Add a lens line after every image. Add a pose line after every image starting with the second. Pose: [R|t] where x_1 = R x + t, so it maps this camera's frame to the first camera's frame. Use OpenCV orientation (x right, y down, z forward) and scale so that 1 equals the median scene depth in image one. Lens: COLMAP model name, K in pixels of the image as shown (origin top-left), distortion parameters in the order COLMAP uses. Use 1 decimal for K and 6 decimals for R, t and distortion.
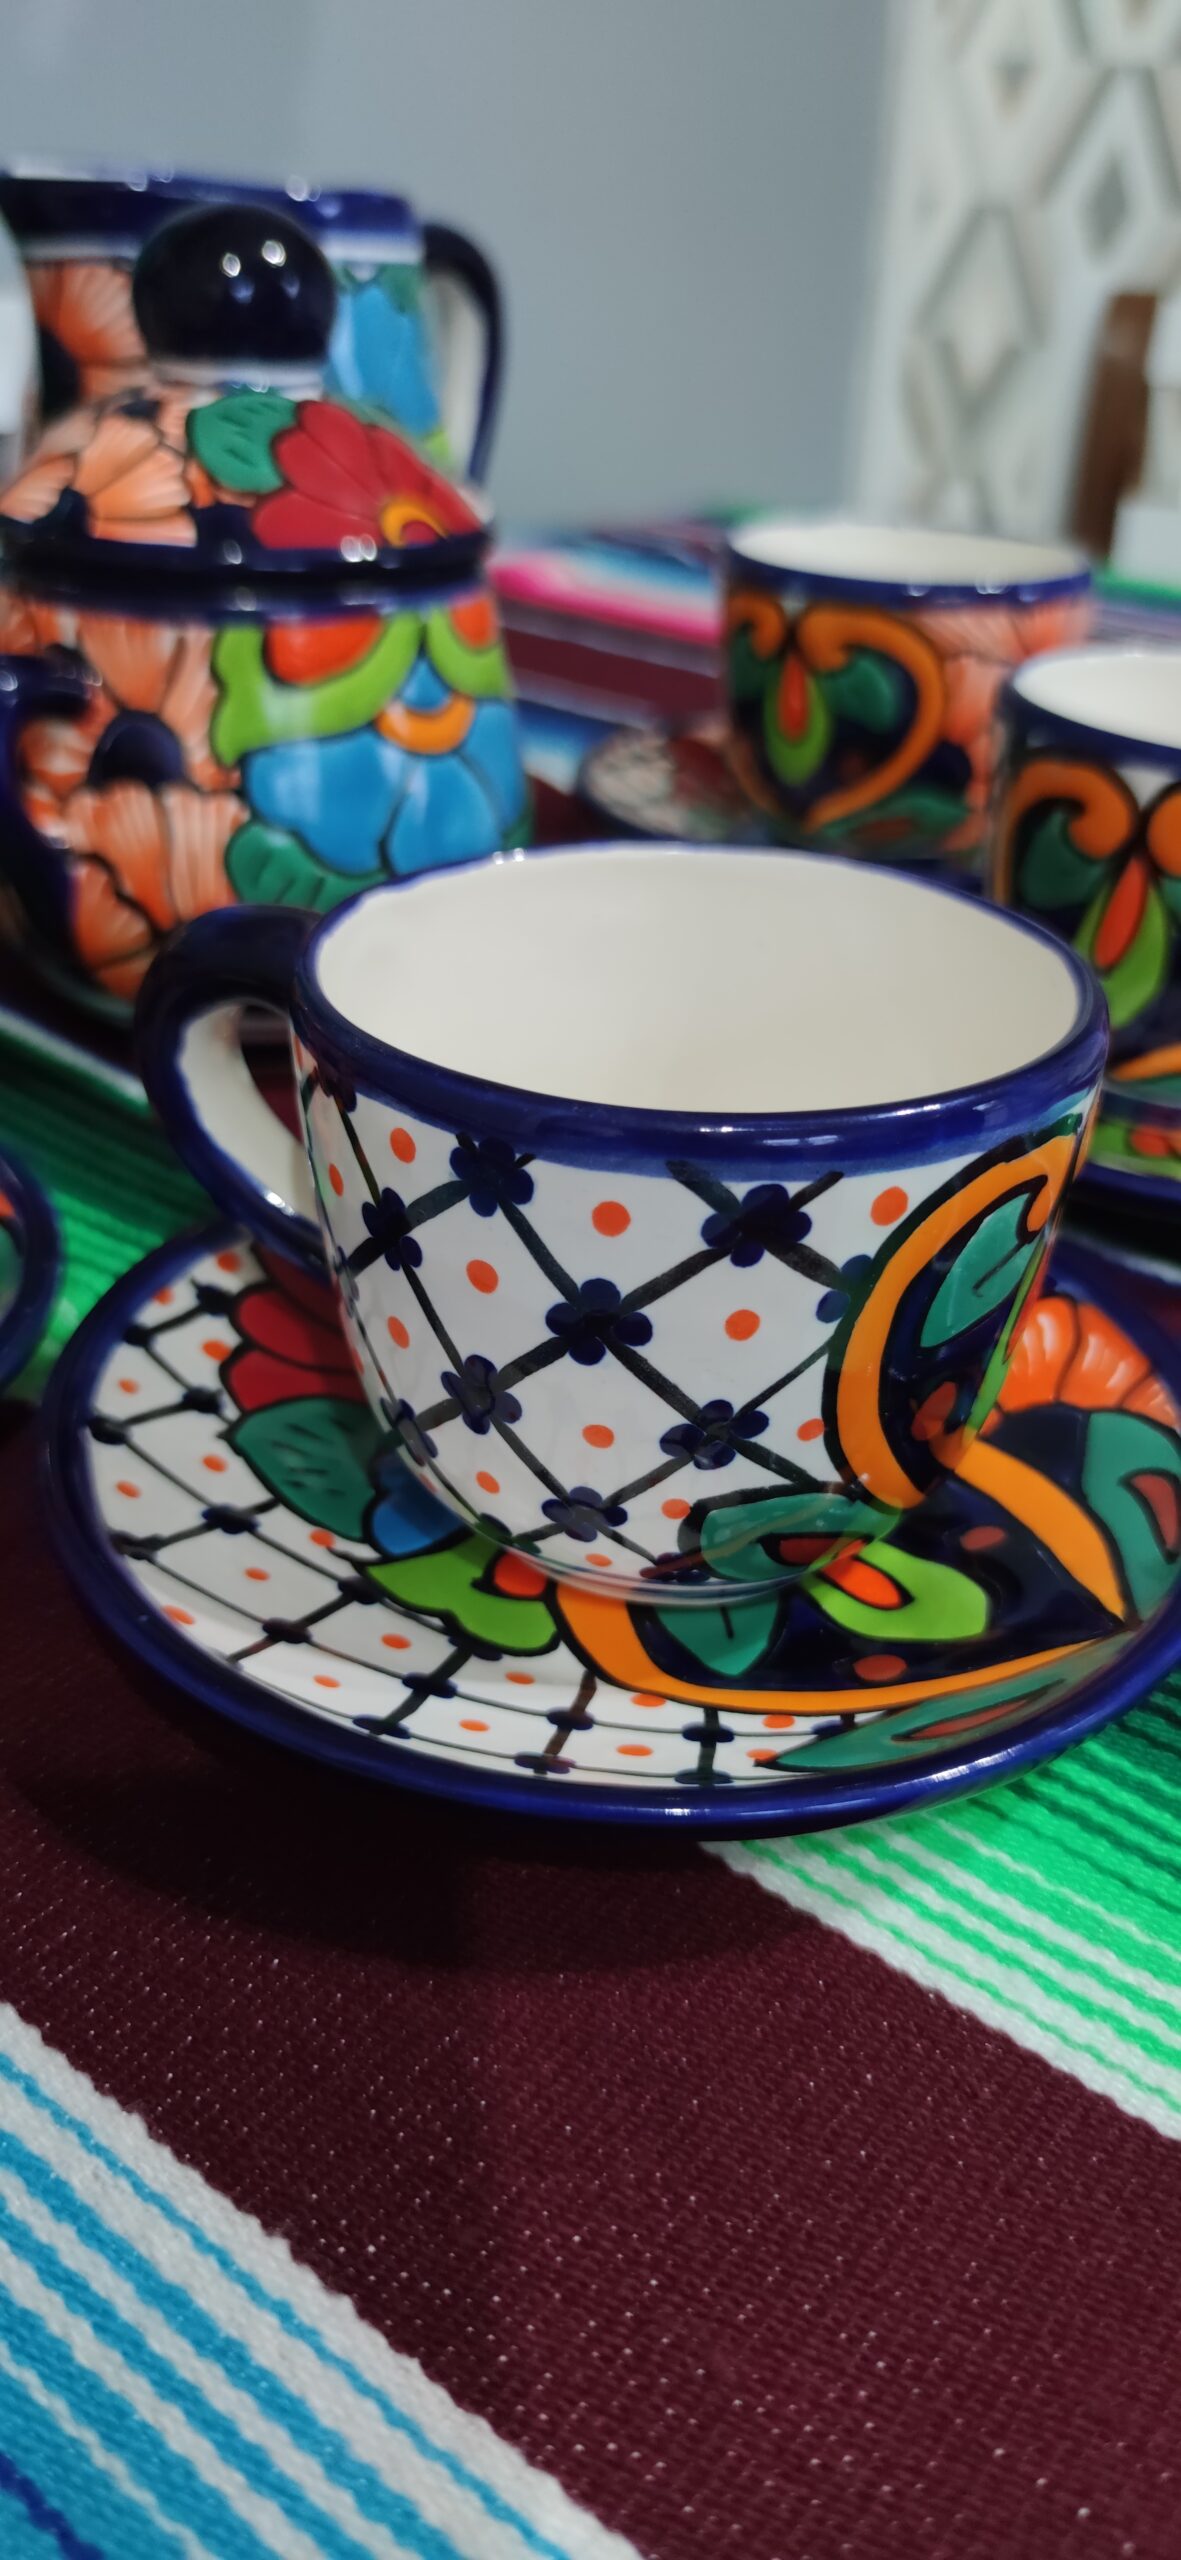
lens RADIAL K [[1891.8, 0, 595.2], [0, 1891.8, 1295.6], [0, 0, 1]] dist [-0.009982, -0.004455]
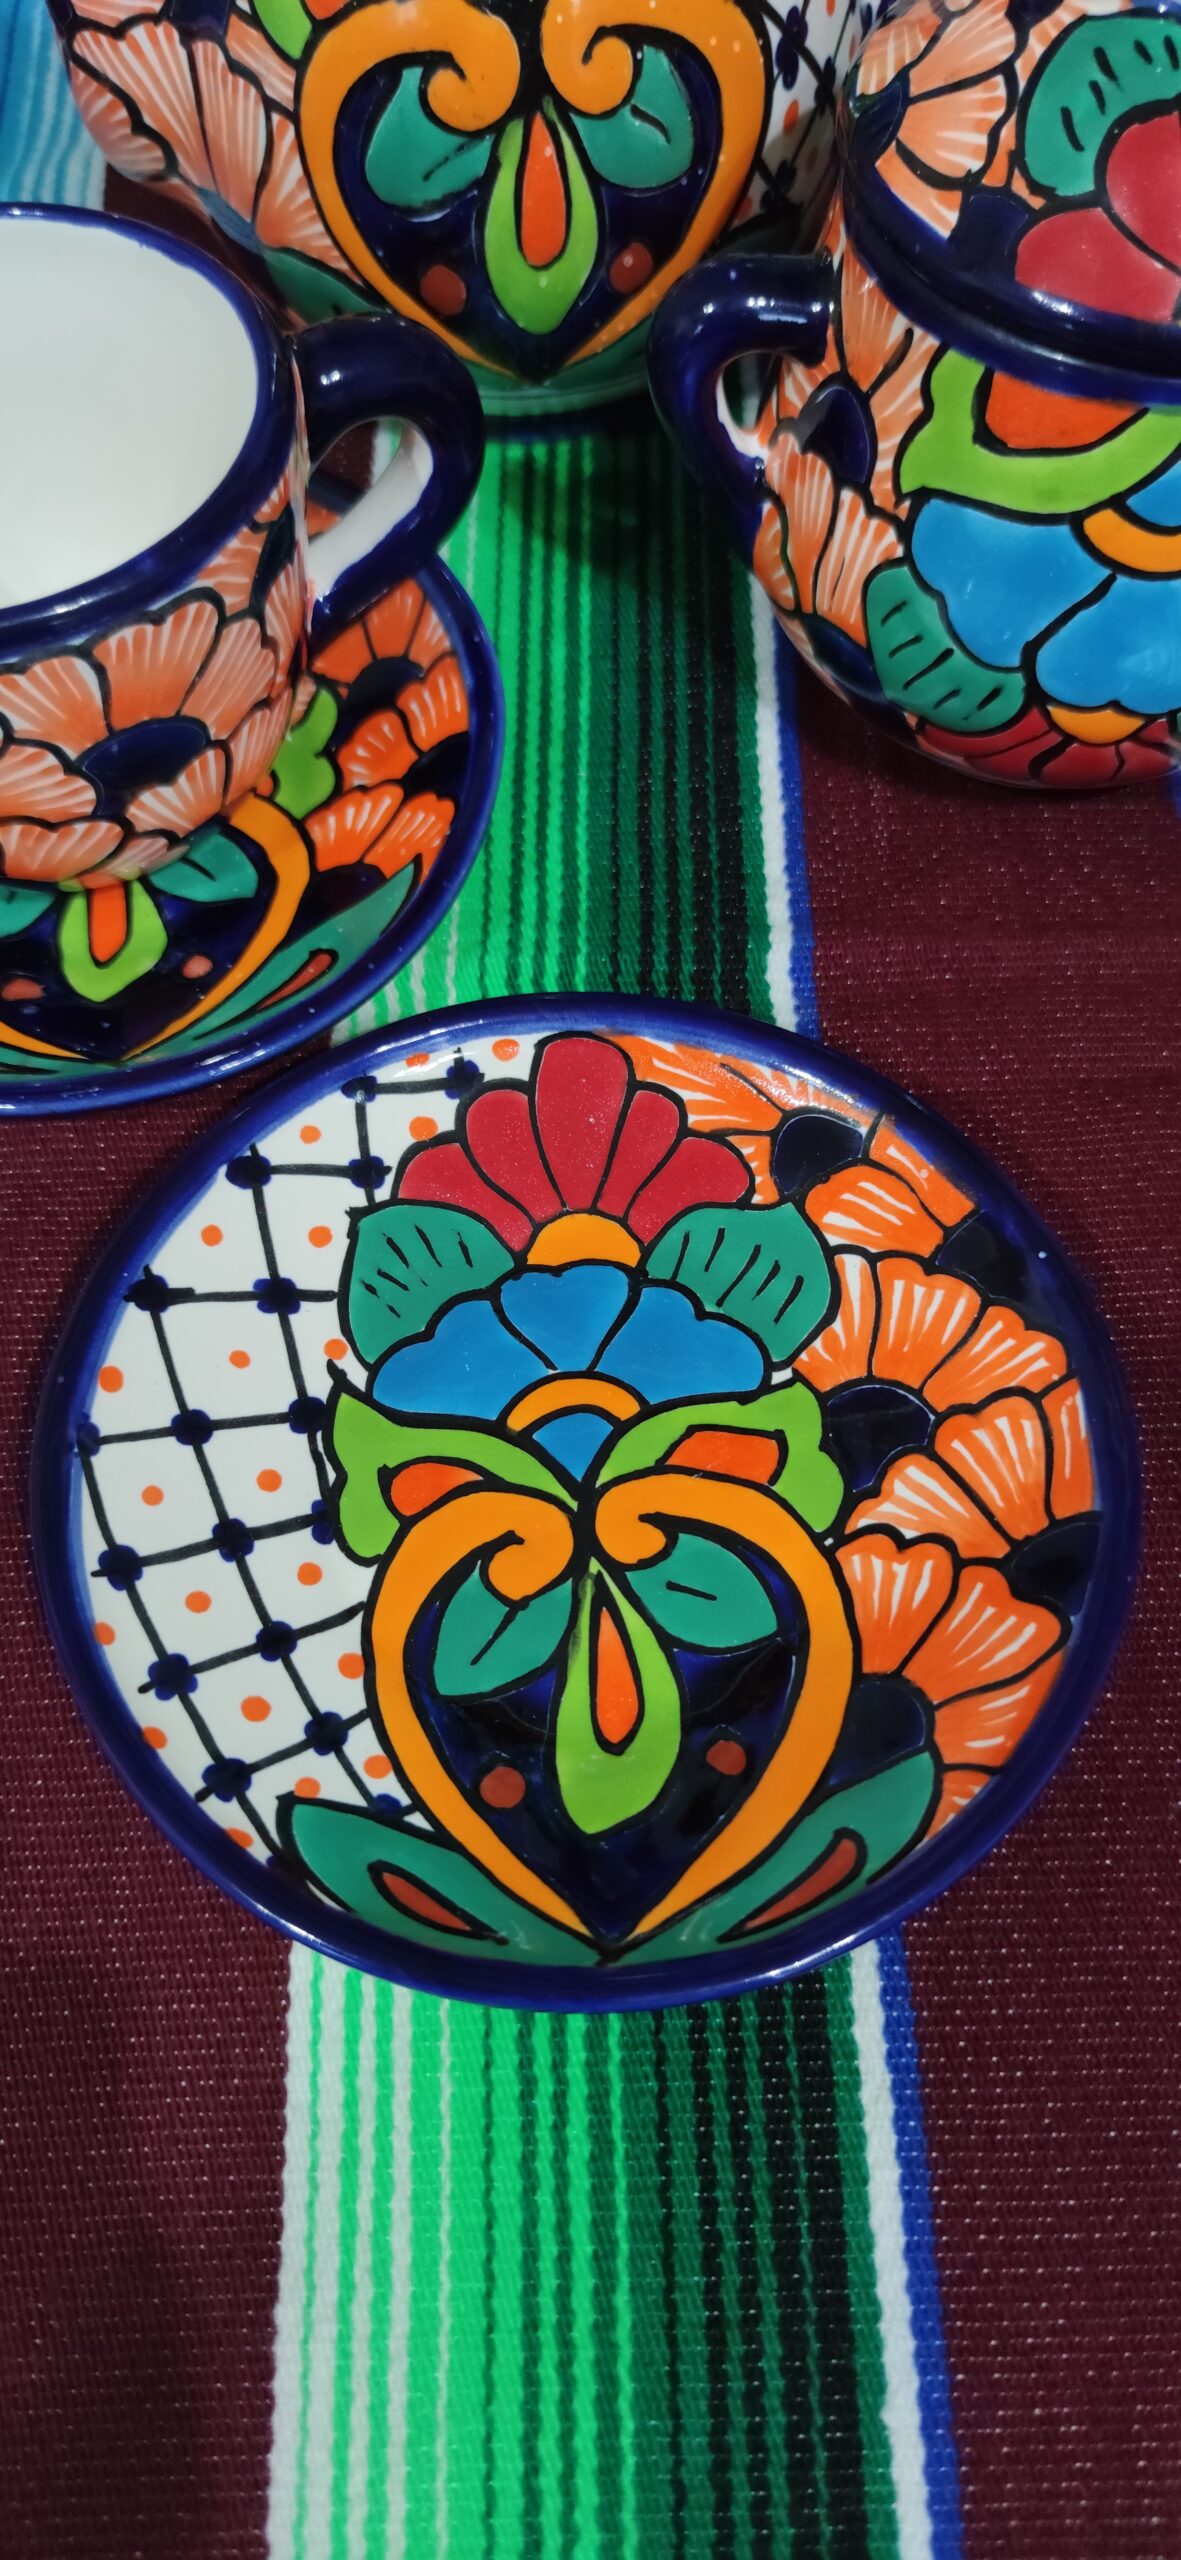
lens RADIAL K [[1881.5, 0, 590.3], [0, 1881.5, 1302.4], [0, 0, 1]] dist [0.008698, -0.023138]
pose [[0.646494, 0.666570, -0.371121, 0.442361], [-0.365142, 0.697457, 0.616624, -0.793776], [0.669863, -0.263132, 0.694295, 0.330132]]
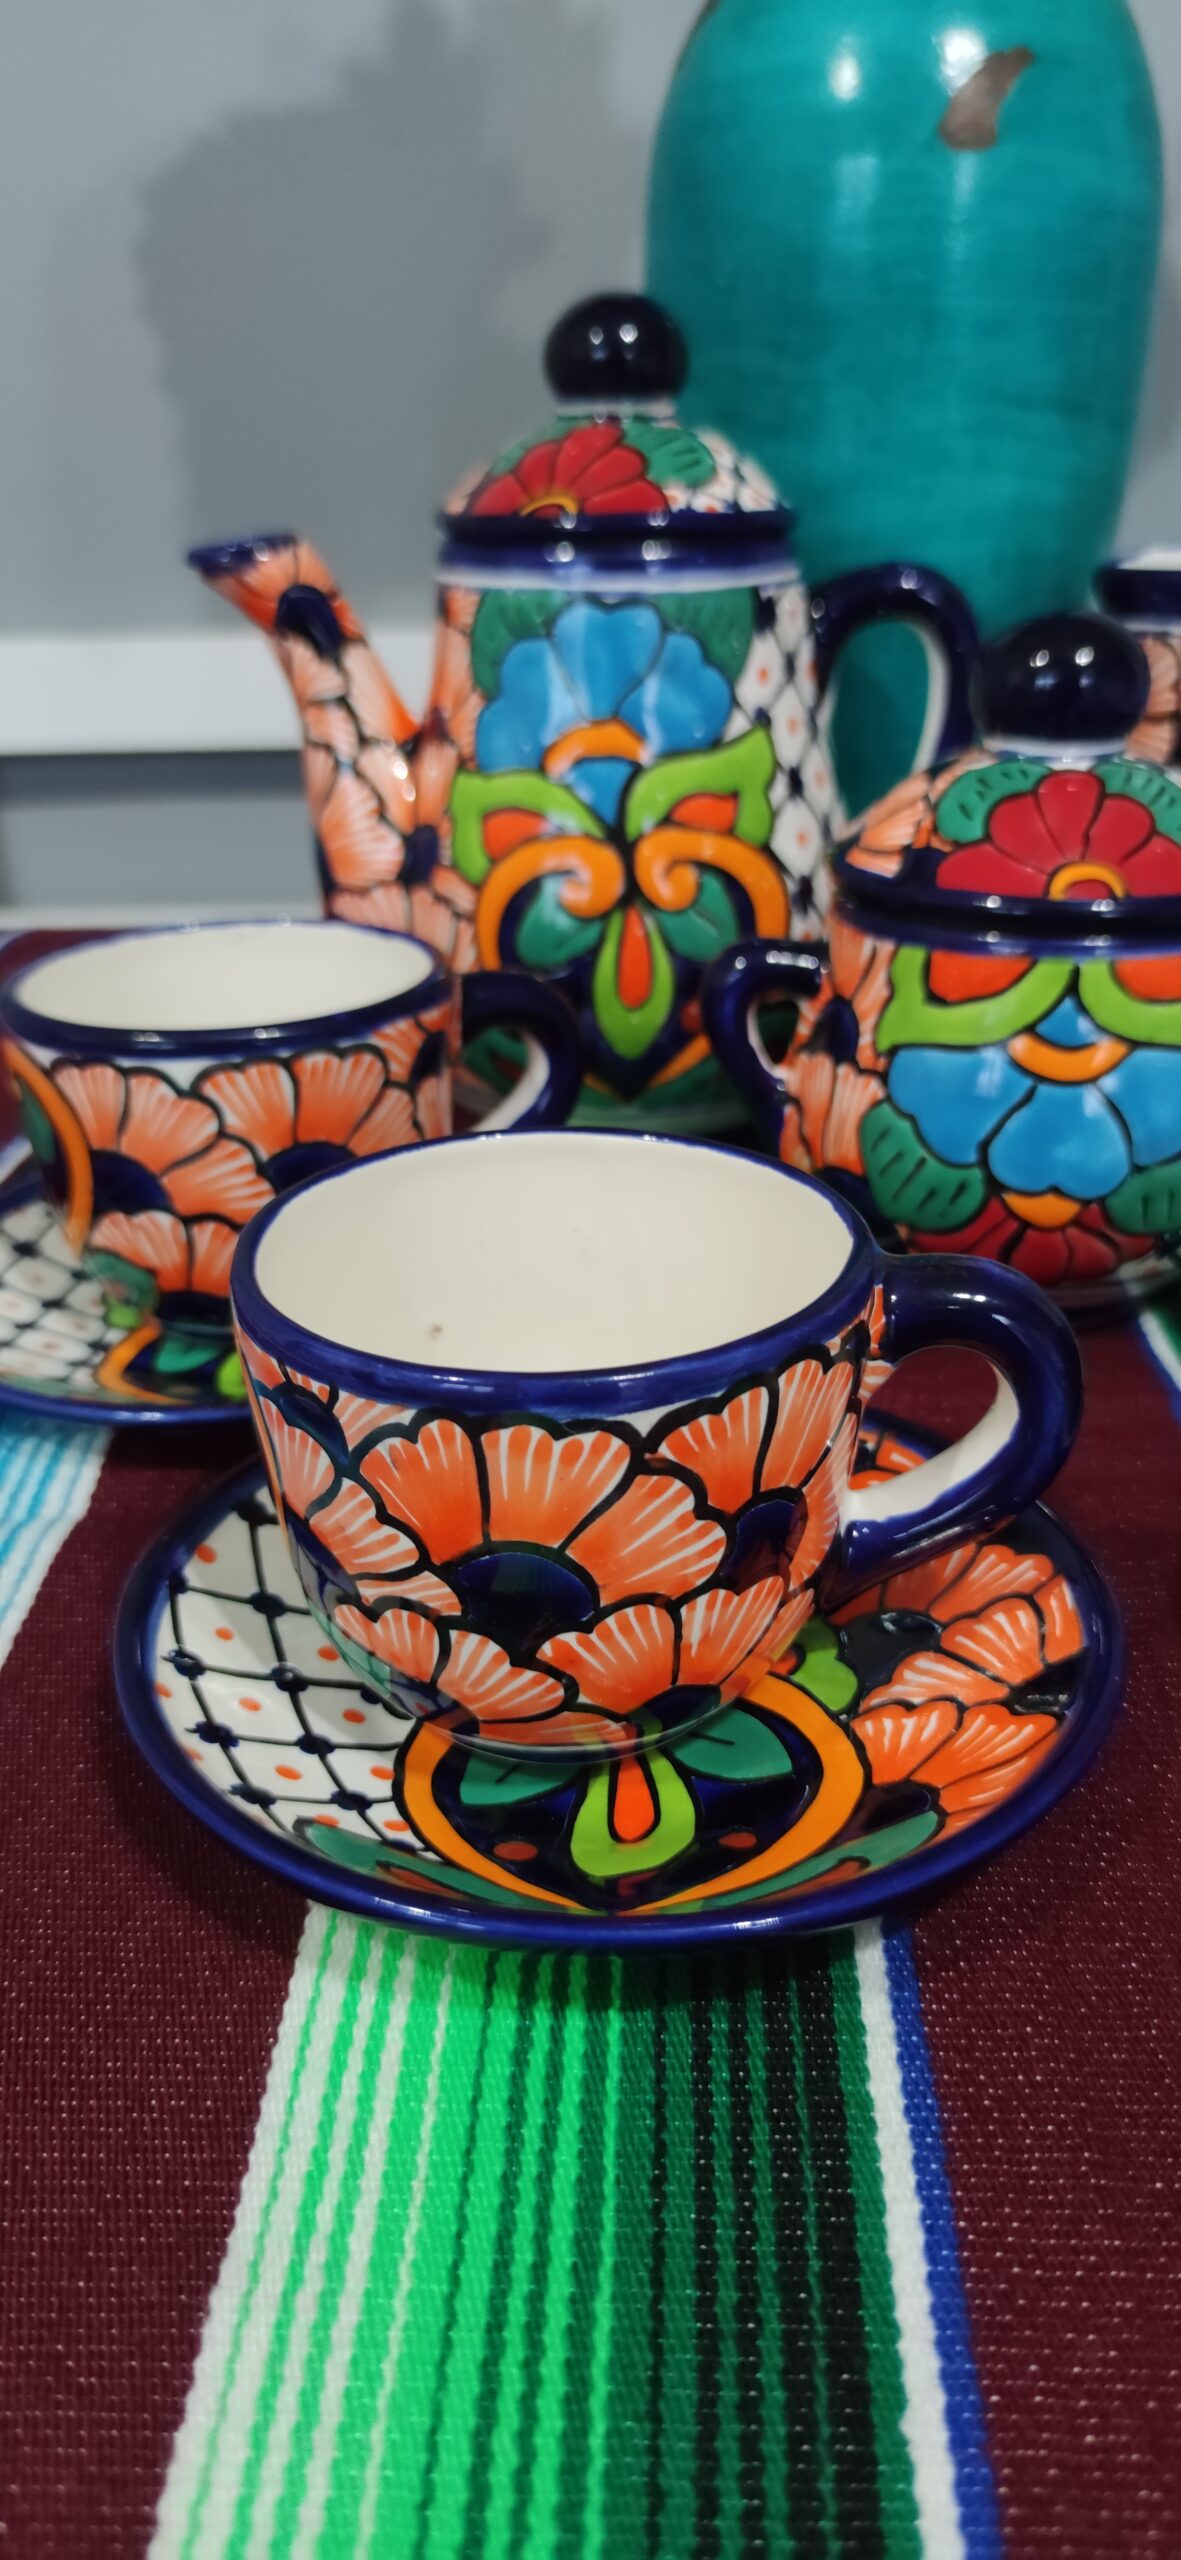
lens RADIAL K [[1891.8, 0, 595.2], [0, 1891.8, 1295.6], [0, 0, 1]] dist [-0.009982, -0.004455]
pose [[0.591061, 0.295181, -0.750676, 1.025257], [-0.377197, 0.923761, 0.066247, -0.235922], [0.713000, 0.243996, 0.657340, 0.184752]]
